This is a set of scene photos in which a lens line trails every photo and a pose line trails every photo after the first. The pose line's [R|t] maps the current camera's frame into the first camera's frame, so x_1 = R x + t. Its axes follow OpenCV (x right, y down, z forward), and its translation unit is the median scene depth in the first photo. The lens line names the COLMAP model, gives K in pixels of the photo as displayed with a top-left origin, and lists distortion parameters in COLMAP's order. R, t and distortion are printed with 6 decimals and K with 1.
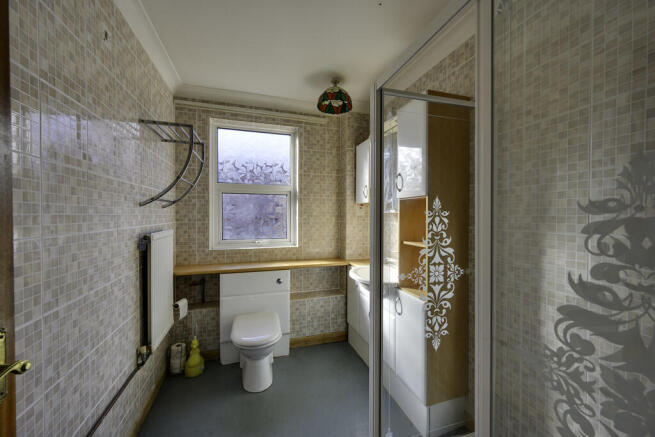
lens RADIAL K [[255.3, 0, 327.6], [0, 255.3, 216.6], [0, 0, 1]] dist [-0.005716, 0.000593]
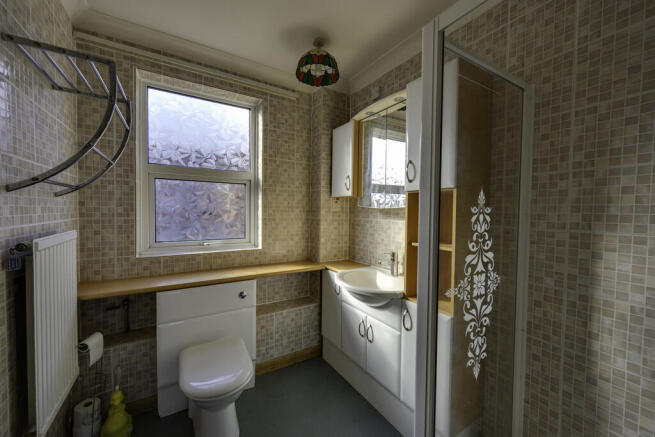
lens RADIAL K [[255.3, 0, 327.8], [0, 255.3, 216.9], [0, 0, 1]] dist [-0.005716, 0.000593]
pose [[0.968324, 0.002904, 0.249682, -0.140906], [-0.008463, 0.999740, 0.021193, -0.002118], [-0.249555, -0.022635, 0.968096, 0.206684]]
